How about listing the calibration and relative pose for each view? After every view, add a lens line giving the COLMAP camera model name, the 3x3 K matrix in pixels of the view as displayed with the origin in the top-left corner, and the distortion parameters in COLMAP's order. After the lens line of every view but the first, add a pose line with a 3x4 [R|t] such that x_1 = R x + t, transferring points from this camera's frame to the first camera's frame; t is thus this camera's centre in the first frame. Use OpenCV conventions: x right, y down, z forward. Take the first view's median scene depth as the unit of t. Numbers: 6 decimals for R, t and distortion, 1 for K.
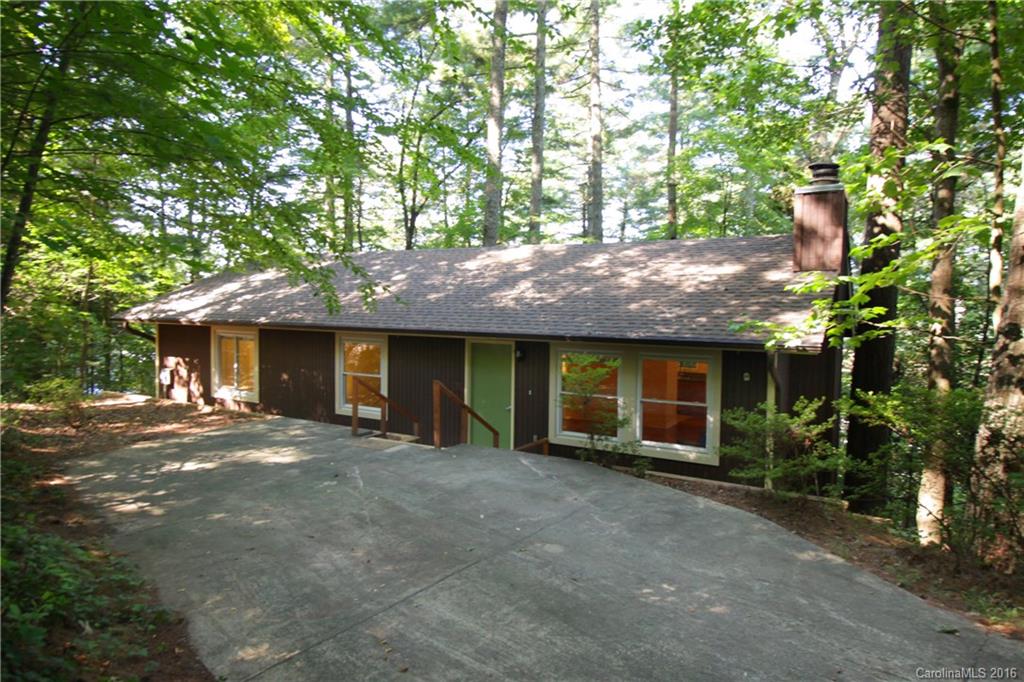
lens RADIAL K [[666.4, 0, 512.4], [0, 666.4, 351.6], [0, 0, 1]] dist [0.021345, -0.000242]
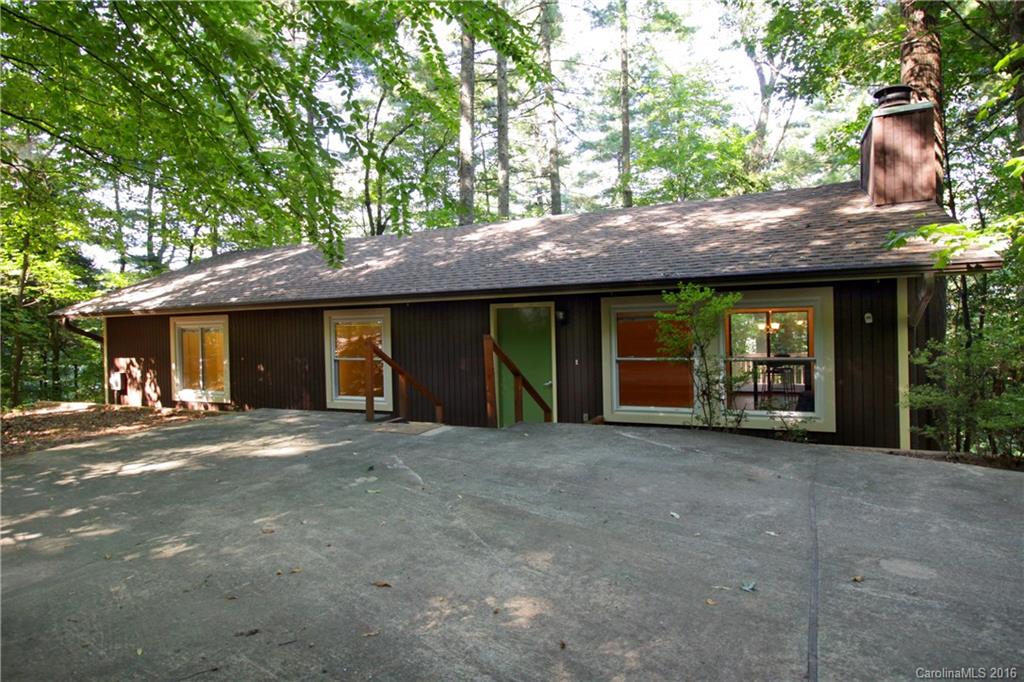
lens RADIAL K [[572.2, 0, 512.0], [0, 572.2, 341.0], [0, 0, 1]] dist [-0.002645, -0.000673]
pose [[0.993269, -0.039851, 0.108760, -0.102775], [0.045928, 0.997487, -0.053955, 0.055952], [-0.106336, 0.058587, 0.992603, 0.244089]]
